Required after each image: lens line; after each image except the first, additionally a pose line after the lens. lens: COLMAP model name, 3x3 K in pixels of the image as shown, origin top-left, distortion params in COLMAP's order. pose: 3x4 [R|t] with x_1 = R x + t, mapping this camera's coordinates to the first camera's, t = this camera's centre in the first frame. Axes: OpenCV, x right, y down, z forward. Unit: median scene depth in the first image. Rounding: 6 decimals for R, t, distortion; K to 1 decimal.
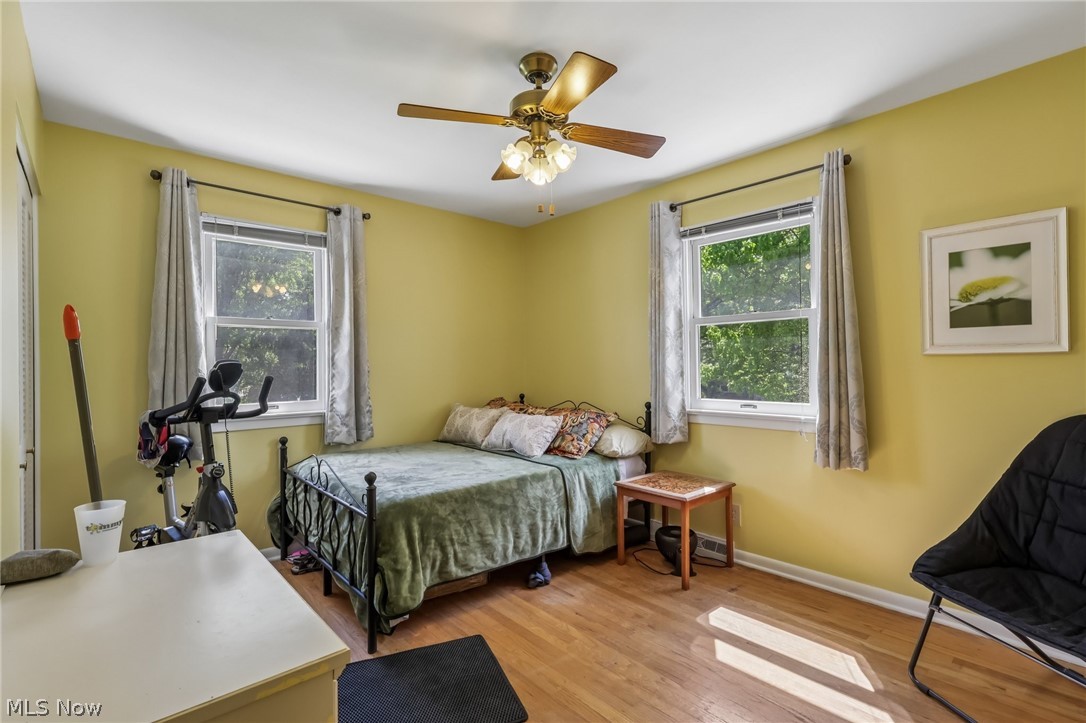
lens RADIAL K [[502.0, 0, 538.6], [0, 502.0, 361.8], [0, 0, 1]] dist [-0.001315, 0.000704]
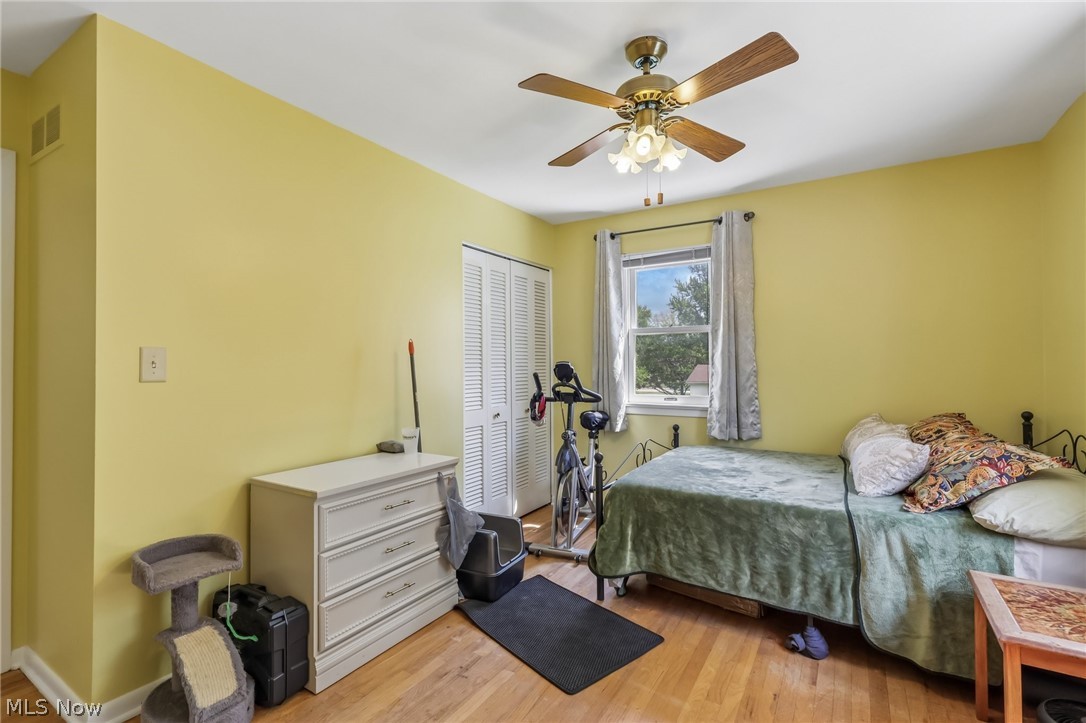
lens RADIAL K [[502.0, 0, 538.6], [0, 502.0, 361.8], [0, 0, 1]] dist [-0.001315, 0.000704]
pose [[0.290828, 0.002281, -0.956773, 0.628127], [0.003648, 0.999987, 0.003493, -0.005949], [0.956768, -0.004506, 0.290816, 0.394948]]
